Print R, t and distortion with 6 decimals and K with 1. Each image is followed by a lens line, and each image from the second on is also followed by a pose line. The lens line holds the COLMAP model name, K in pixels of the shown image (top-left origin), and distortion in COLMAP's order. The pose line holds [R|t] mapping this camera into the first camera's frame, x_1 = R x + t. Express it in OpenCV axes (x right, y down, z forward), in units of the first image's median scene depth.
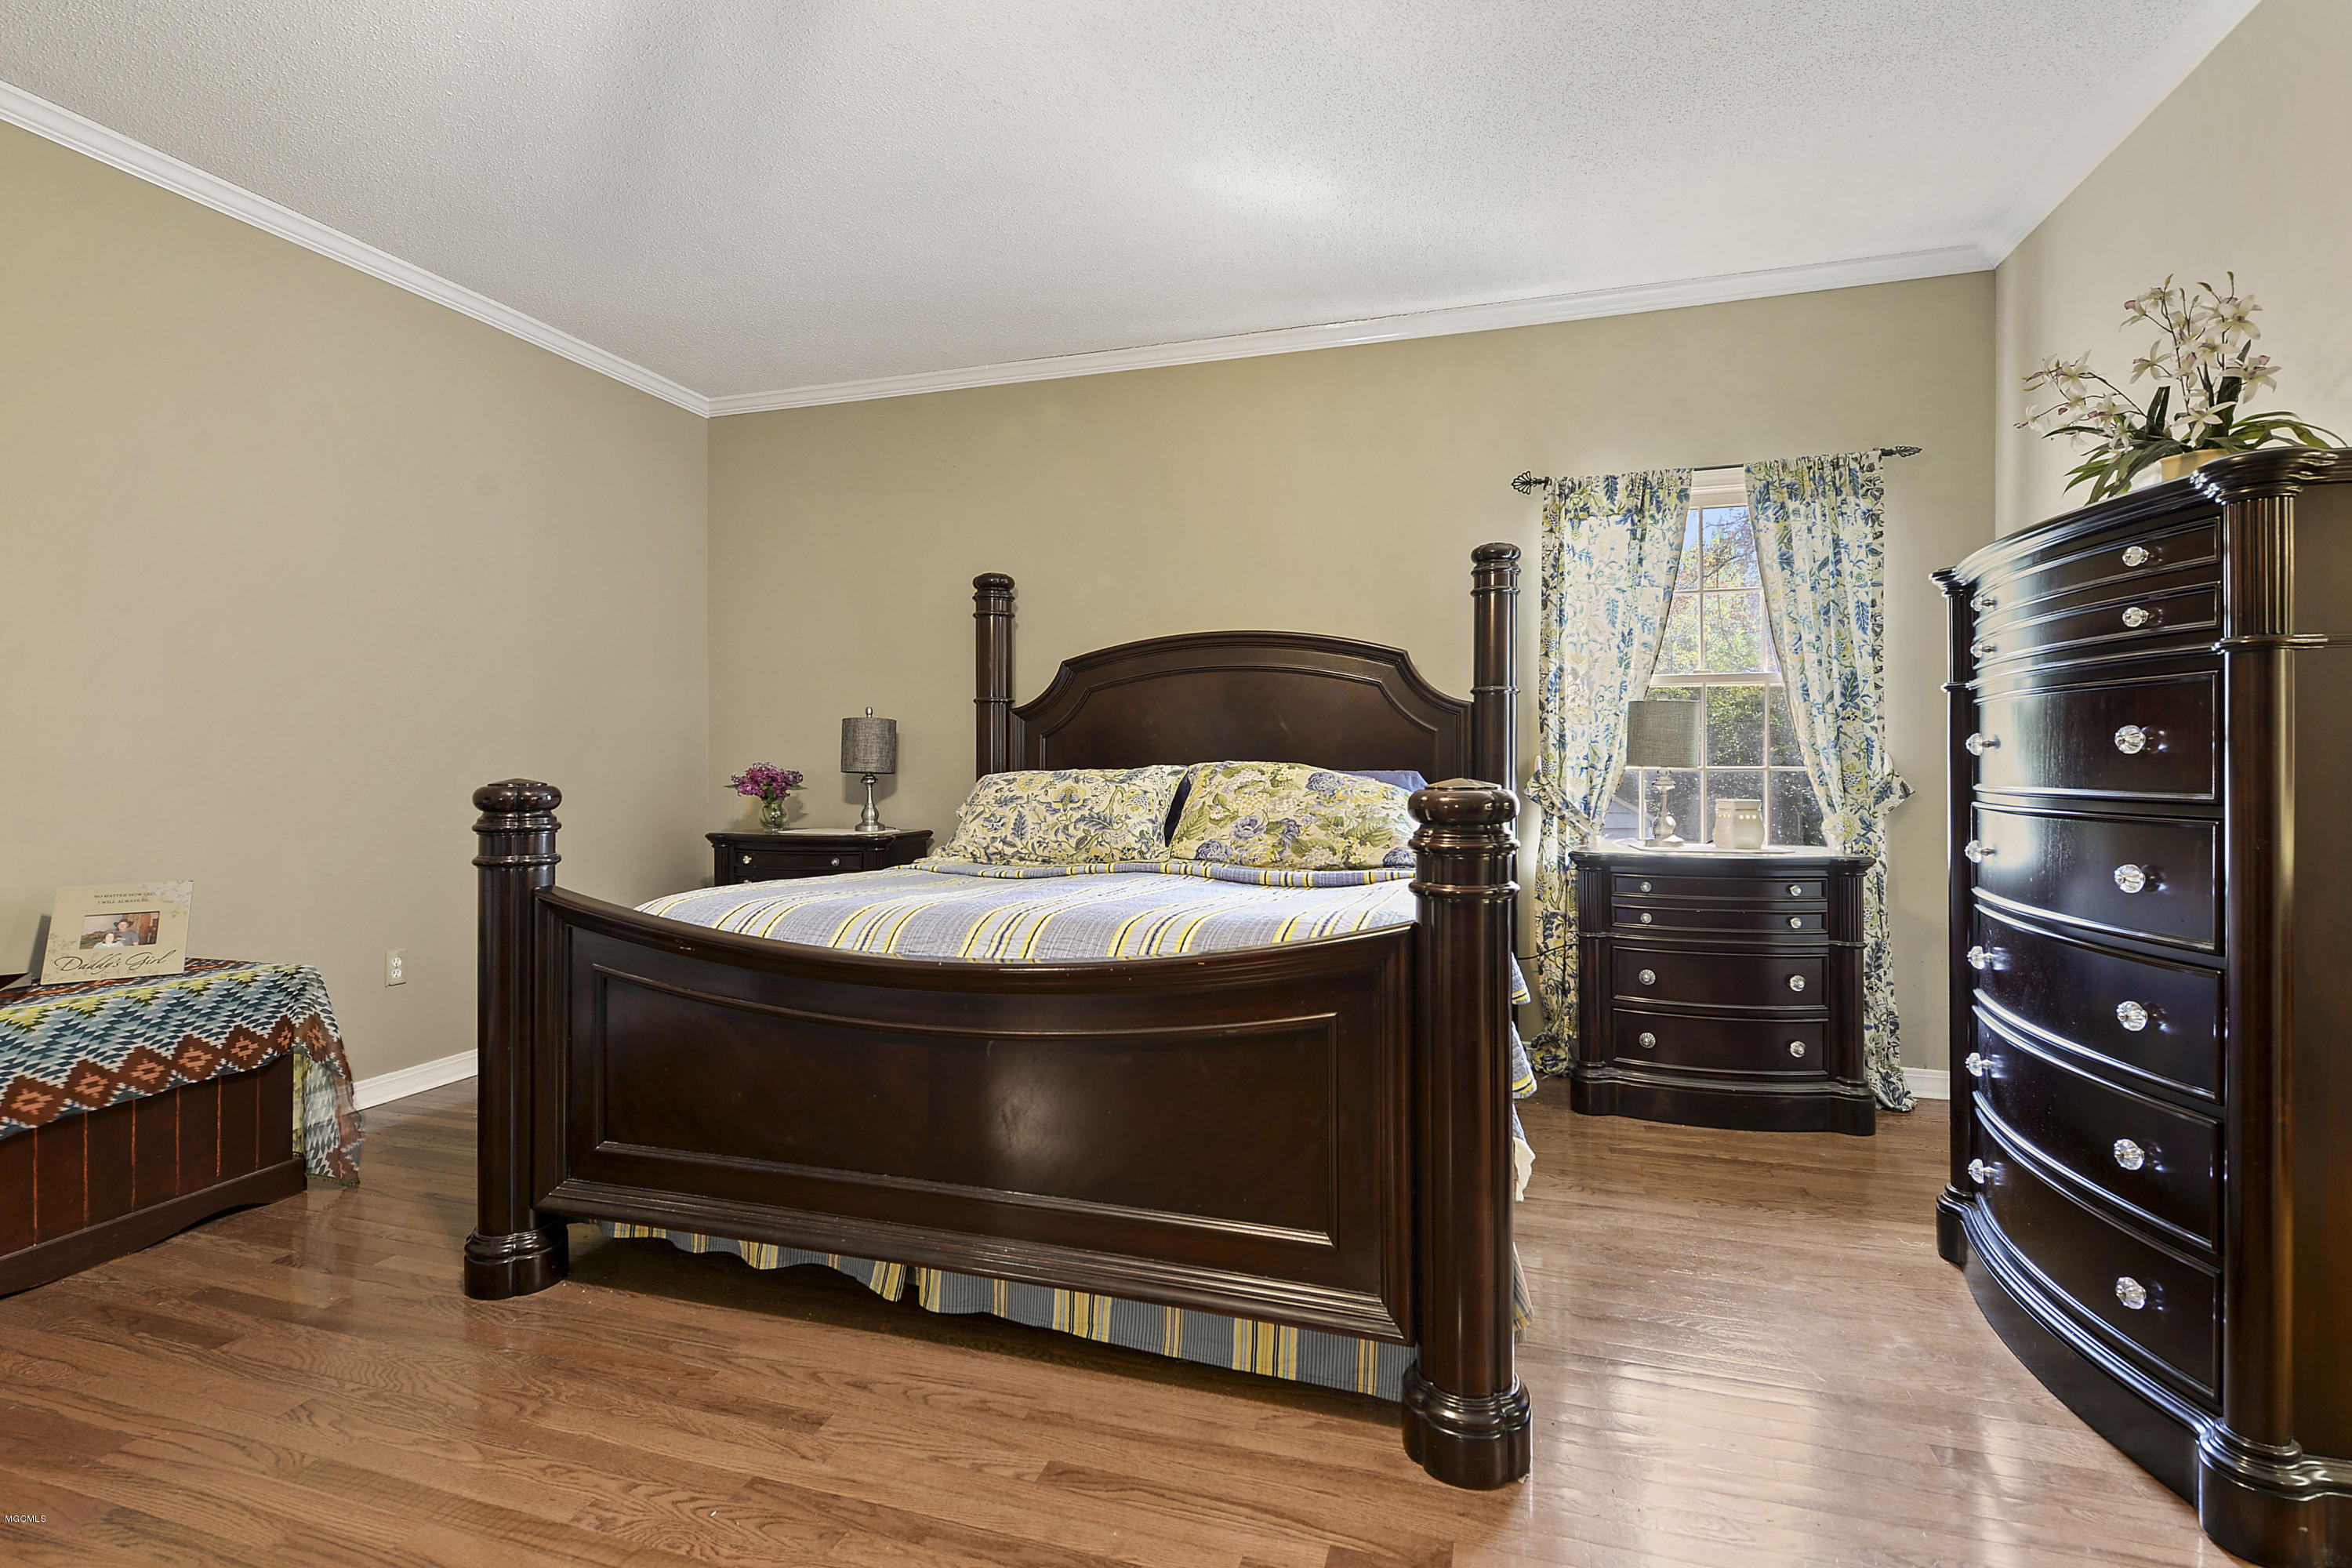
lens RADIAL K [[1090.4, 0, 1176.0], [0, 1090.4, 784.0], [0, 0, 1]] dist [0.011971, -0.000776]
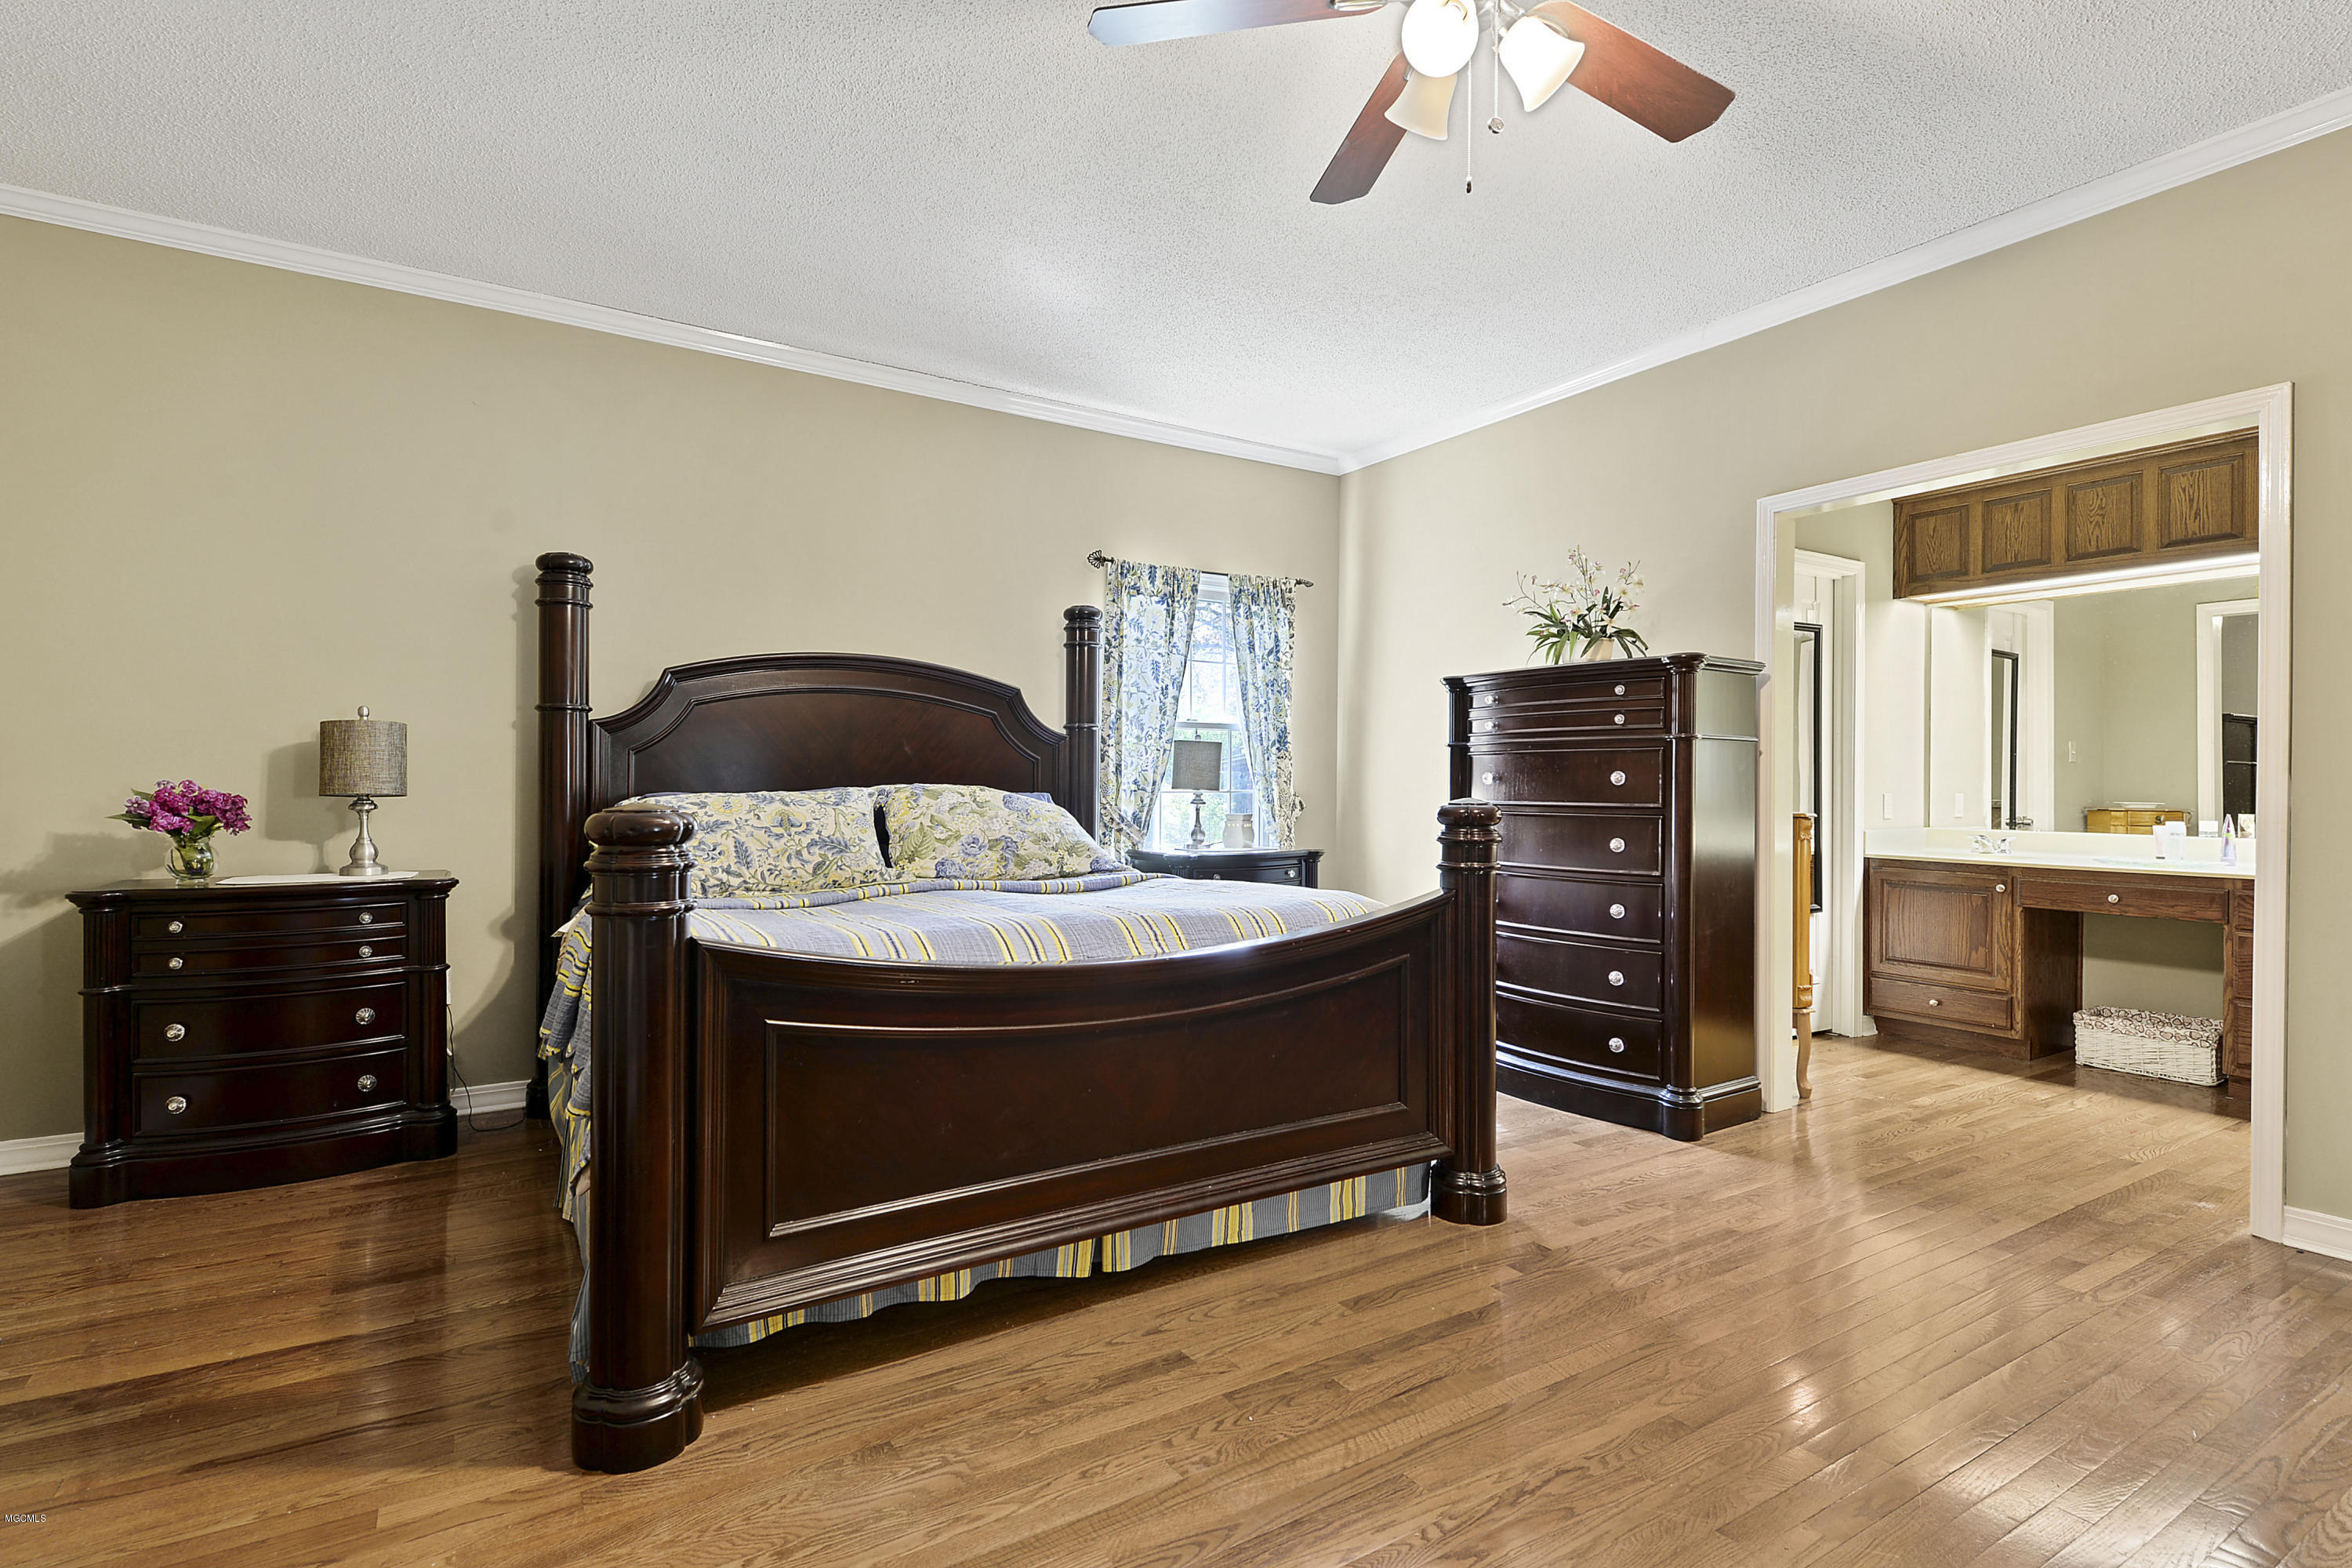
lens RADIAL K [[1101.2, 0, 1169.7], [0, 1101.2, 824.5], [0, 0, 1]] dist [0.034175, 0.000179]
pose [[0.662989, -0.022244, 0.748298, -0.601615], [0.008423, 0.999717, 0.022254, -0.003500], [-0.748581, -0.008451, 0.662989, 0.118776]]
